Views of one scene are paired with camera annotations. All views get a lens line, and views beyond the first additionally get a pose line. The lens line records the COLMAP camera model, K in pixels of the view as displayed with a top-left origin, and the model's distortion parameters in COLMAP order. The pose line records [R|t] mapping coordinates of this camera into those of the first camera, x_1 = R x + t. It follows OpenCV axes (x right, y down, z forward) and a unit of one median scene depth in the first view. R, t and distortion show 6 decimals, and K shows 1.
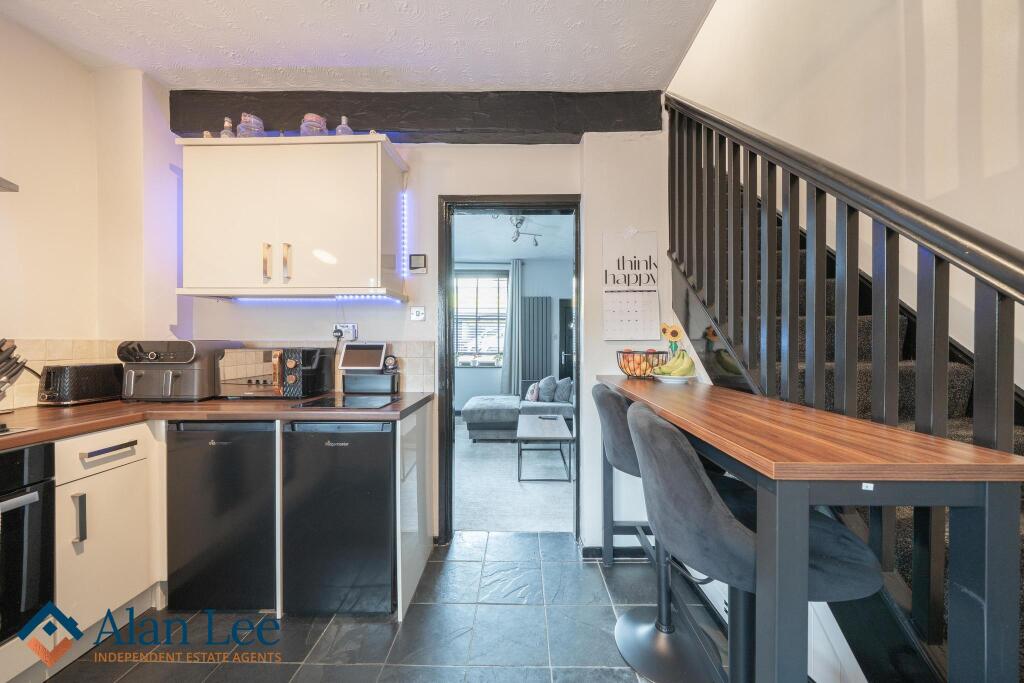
lens RADIAL K [[357.6, 0, 512.0], [0, 357.6, 341.5], [0, 0, 1]] dist [0.000432, 0.000097]
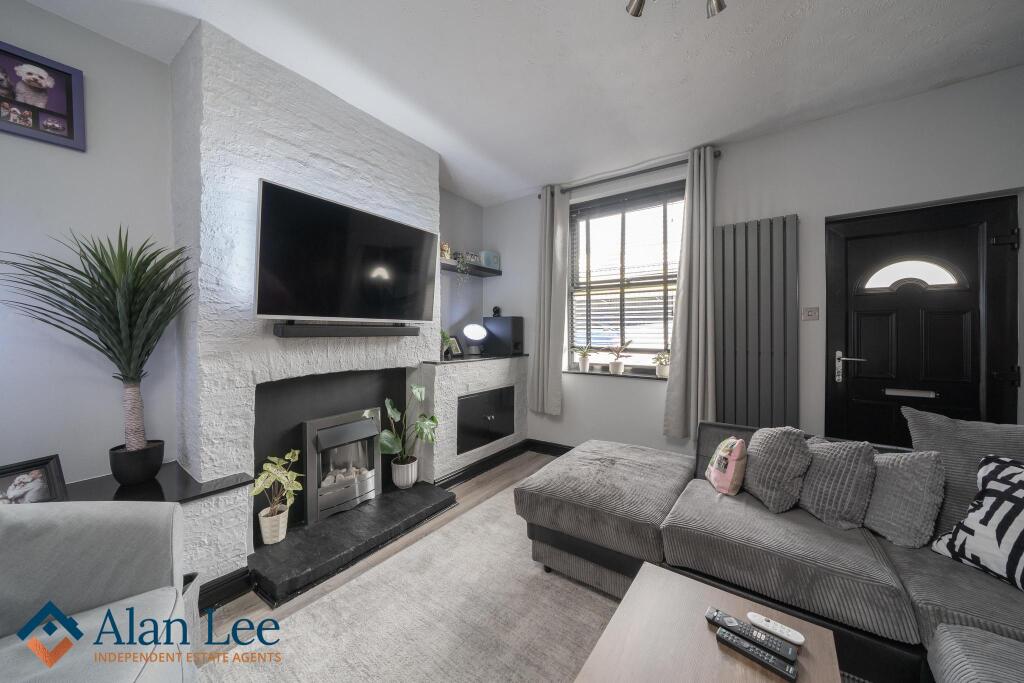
lens RADIAL K [[351.6, 0, 511.2], [0, 351.6, 329.1], [0, 0, 1]] dist [0.000616, 0.000053]
pose [[0.821218, -0.007313, -0.570567, 0.068330], [0.004616, 0.999970, -0.006172, 0.005083], [0.570596, 0.002435, 0.821228, 0.479357]]
